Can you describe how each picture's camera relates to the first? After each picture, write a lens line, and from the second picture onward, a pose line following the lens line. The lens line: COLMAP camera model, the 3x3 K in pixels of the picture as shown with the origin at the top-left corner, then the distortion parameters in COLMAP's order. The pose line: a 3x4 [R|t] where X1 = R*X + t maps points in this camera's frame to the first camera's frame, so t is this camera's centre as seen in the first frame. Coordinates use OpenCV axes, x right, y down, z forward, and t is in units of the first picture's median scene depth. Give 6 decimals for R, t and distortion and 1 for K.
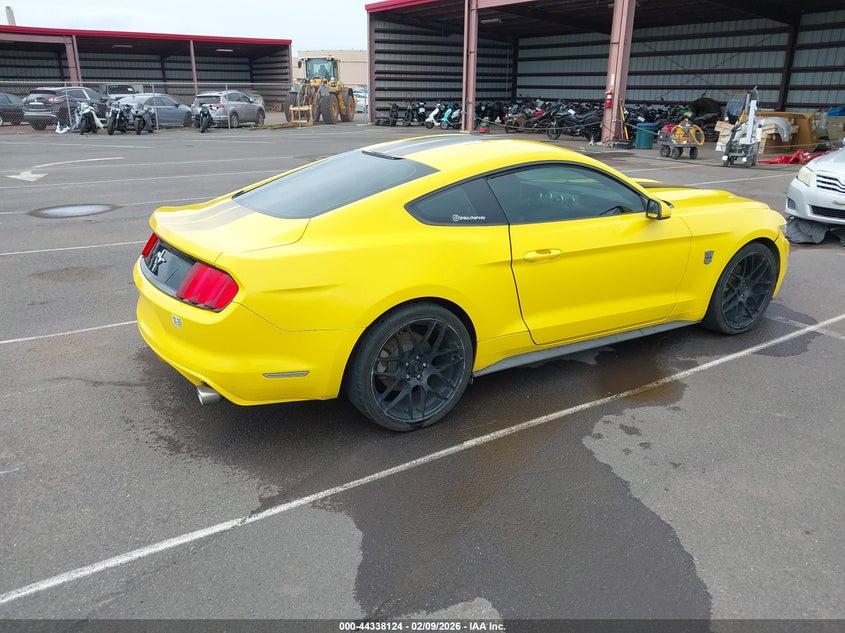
lens RADIAL K [[682.2, 0, 417.5], [0, 682.2, 315.5], [0, 0, 1]] dist [0.023045, -0.018299]
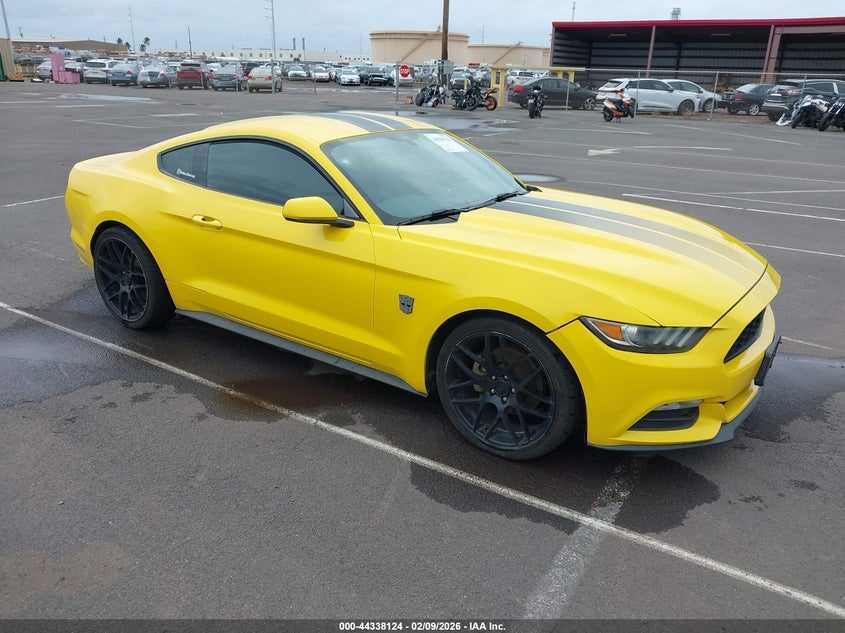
lens RADIAL K [[682.2, 0, 428.5], [0, 682.2, 314.7], [0, 0, 1]] dist [0.023045, -0.018299]
pose [[0.404944, 0.317609, -0.857406, 0.505484], [-0.313445, 0.929129, 0.196141, -0.107168], [0.858937, 0.189323, 0.475799, 0.328075]]
